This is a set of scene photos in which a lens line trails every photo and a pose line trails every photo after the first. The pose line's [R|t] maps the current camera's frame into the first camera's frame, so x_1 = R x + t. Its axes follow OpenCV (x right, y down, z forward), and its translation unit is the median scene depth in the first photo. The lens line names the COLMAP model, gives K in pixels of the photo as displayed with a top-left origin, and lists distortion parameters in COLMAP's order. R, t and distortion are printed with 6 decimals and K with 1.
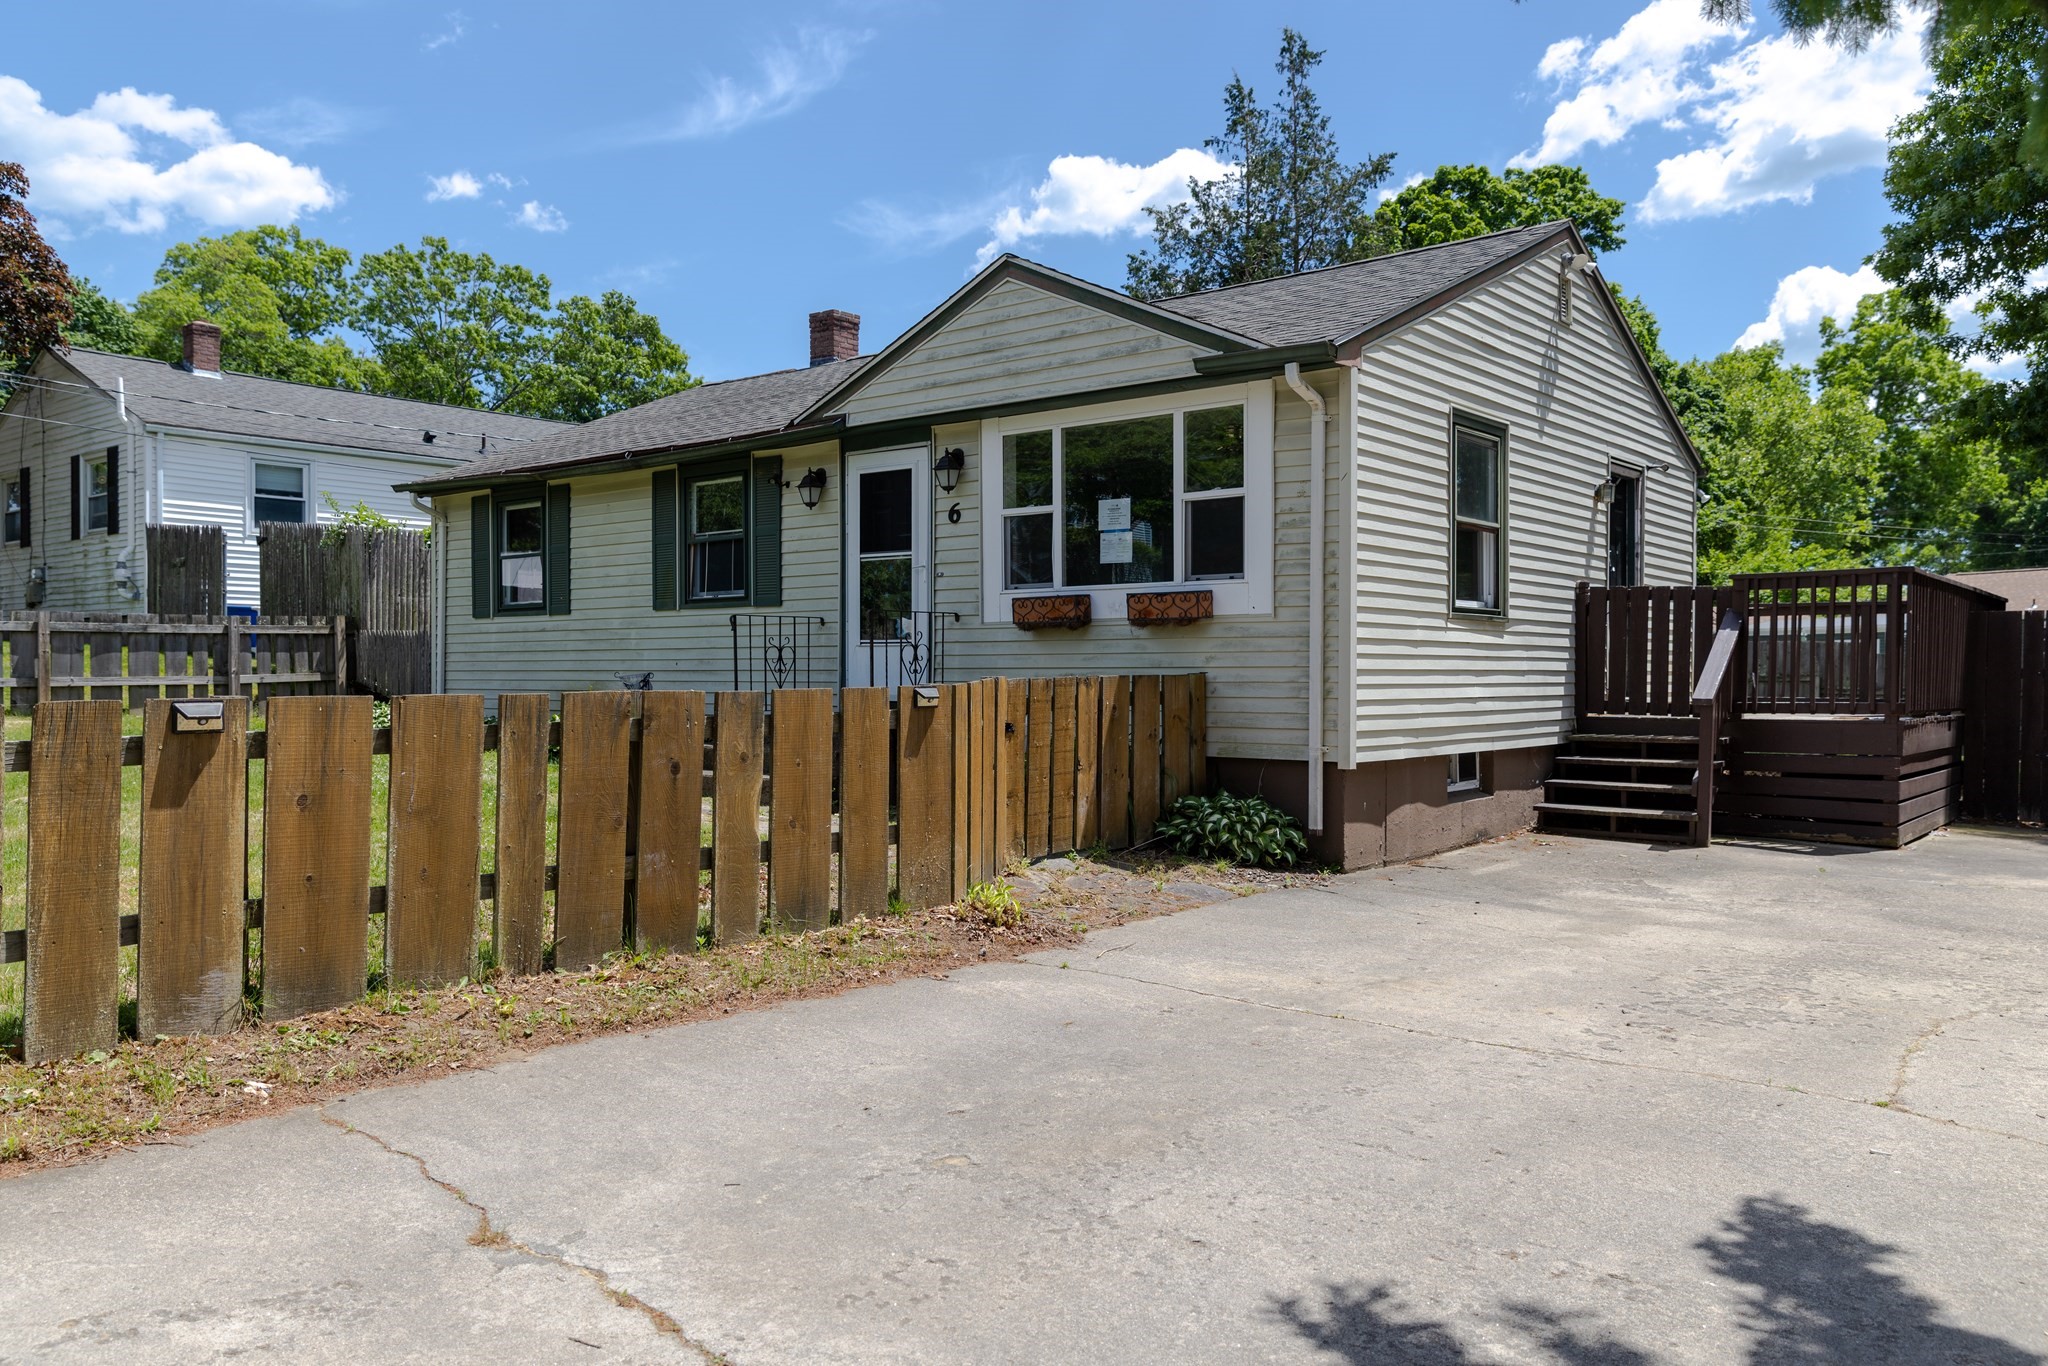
lens RADIAL K [[1503.6, 0, 1014.3], [0, 1503.6, 680.1], [0, 0, 1]] dist [-0.029888, 0.043689]
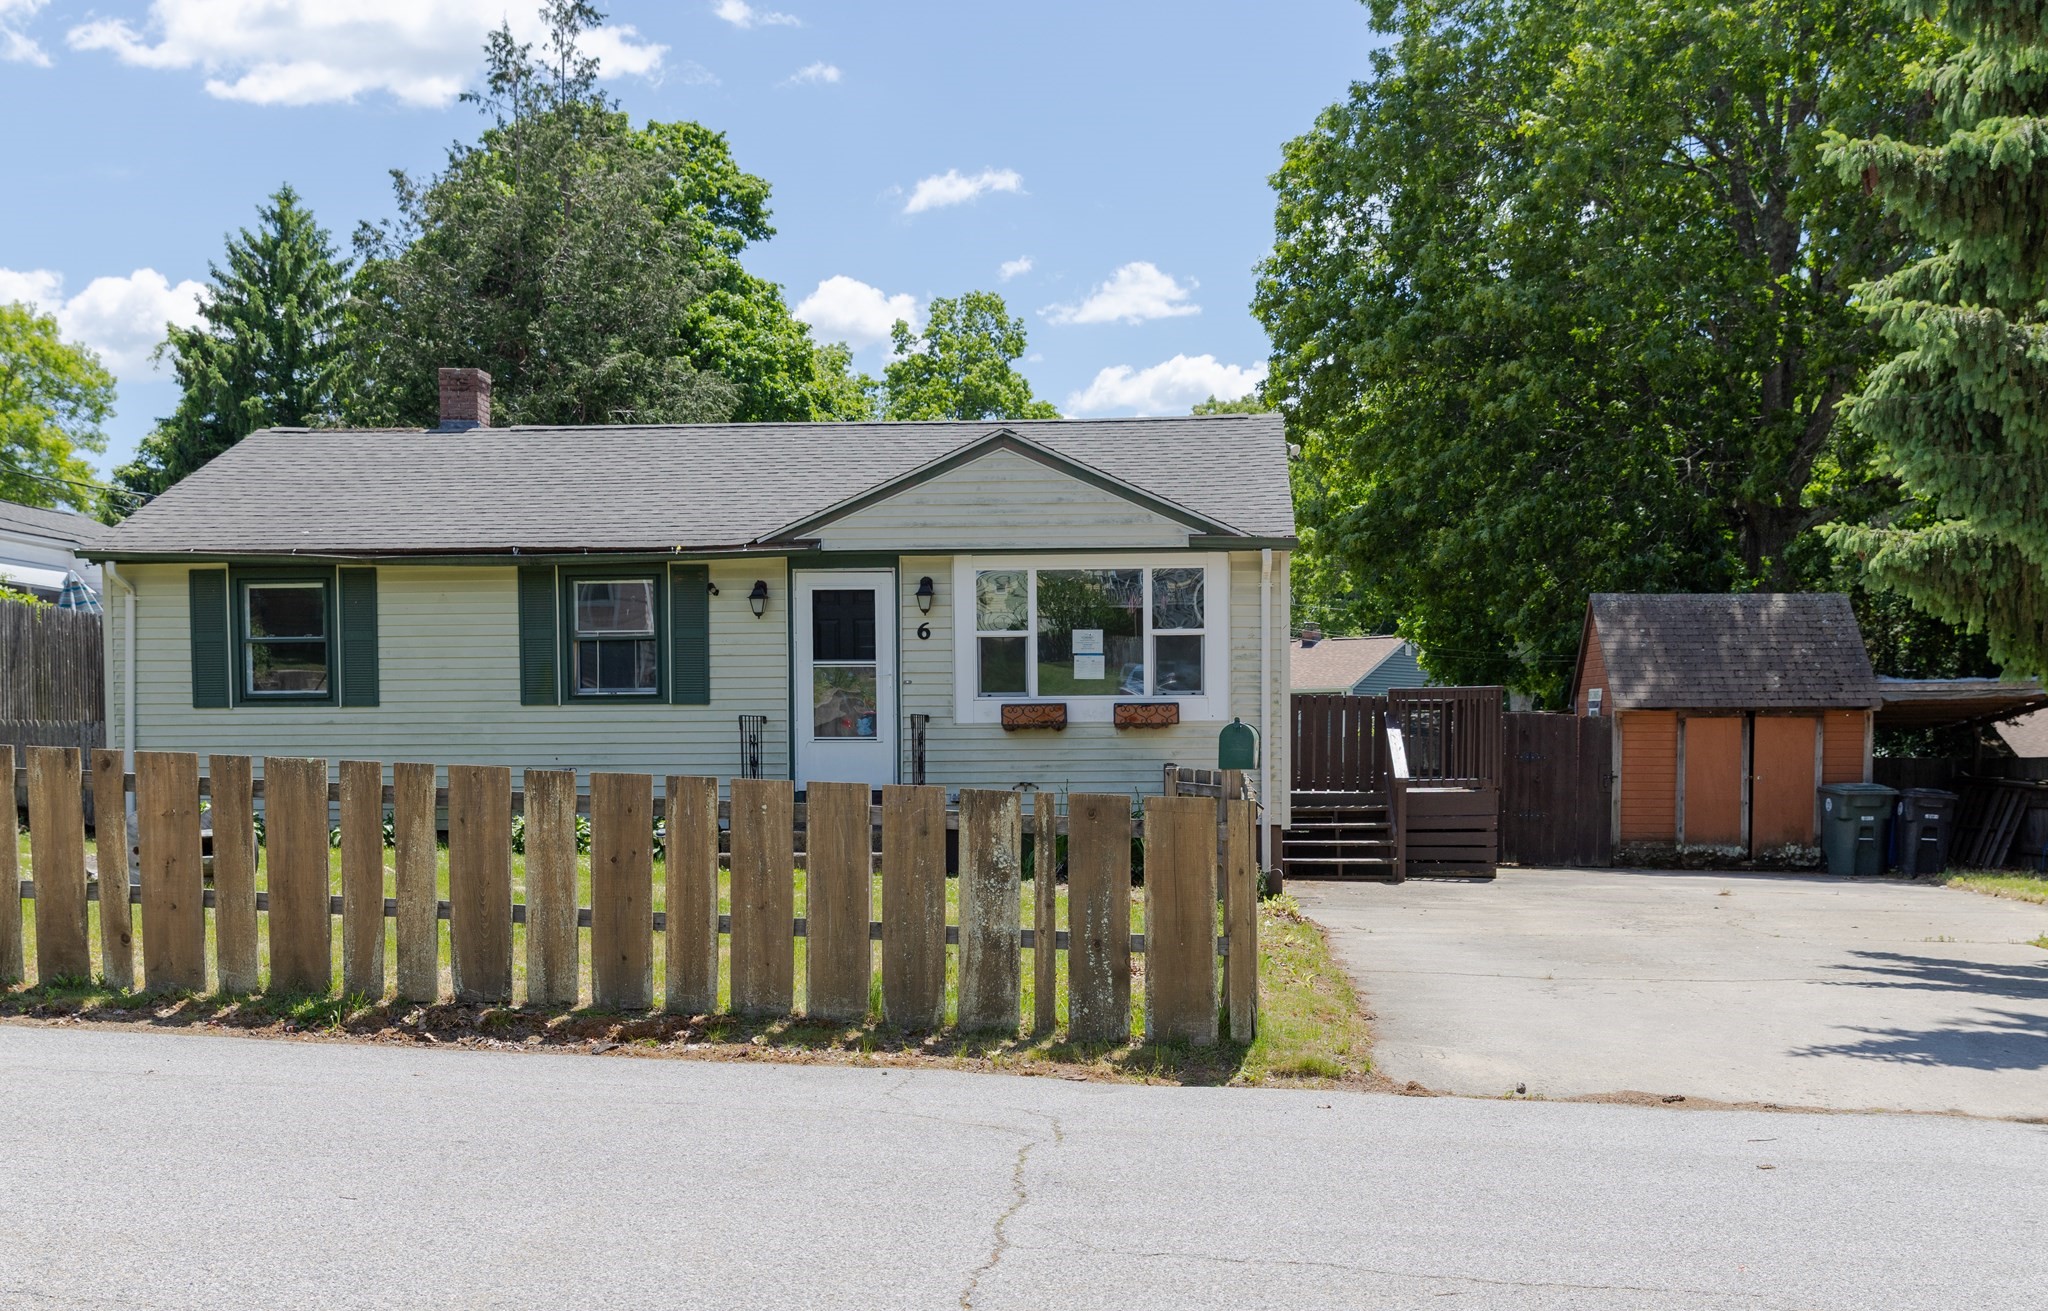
lens RADIAL K [[2268.9, 0, 1098.4], [0, 2268.9, 806.9], [0, 0, 1]] dist [-0.025058, 0.013973]
pose [[0.799258, -0.021171, 0.600615, -0.982125], [0.009438, 0.999698, 0.022680, -0.010964], [-0.600914, -0.012458, 0.799217, -0.505314]]
